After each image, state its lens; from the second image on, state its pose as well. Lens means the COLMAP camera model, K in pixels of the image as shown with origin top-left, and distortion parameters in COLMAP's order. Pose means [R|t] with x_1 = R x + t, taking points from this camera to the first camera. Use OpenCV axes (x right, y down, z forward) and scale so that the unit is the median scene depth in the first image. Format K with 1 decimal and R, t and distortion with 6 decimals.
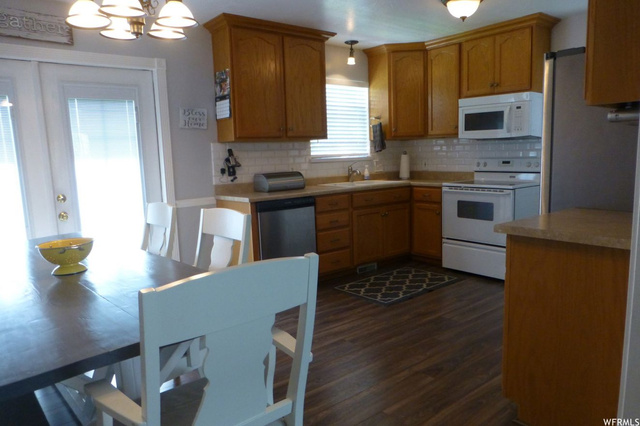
lens RADIAL K [[460.1, 0, 316.3], [0, 460.1, 212.7], [0, 0, 1]] dist [-0.051065, 0.041542]
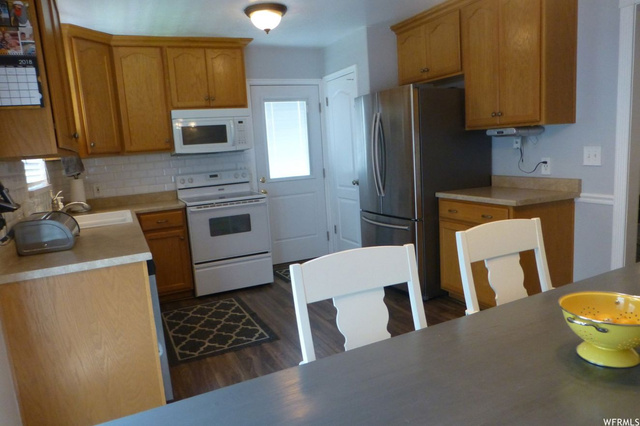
lens RADIAL K [[460.1, 0, 317.9], [0, 460.1, 212.1], [0, 0, 1]] dist [-0.051065, 0.041542]
pose [[0.234738, -0.124703, 0.964026, -0.557531], [0.188625, 0.978730, 0.080676, -0.076624], [-0.953582, 0.162902, 0.253268, 0.579892]]
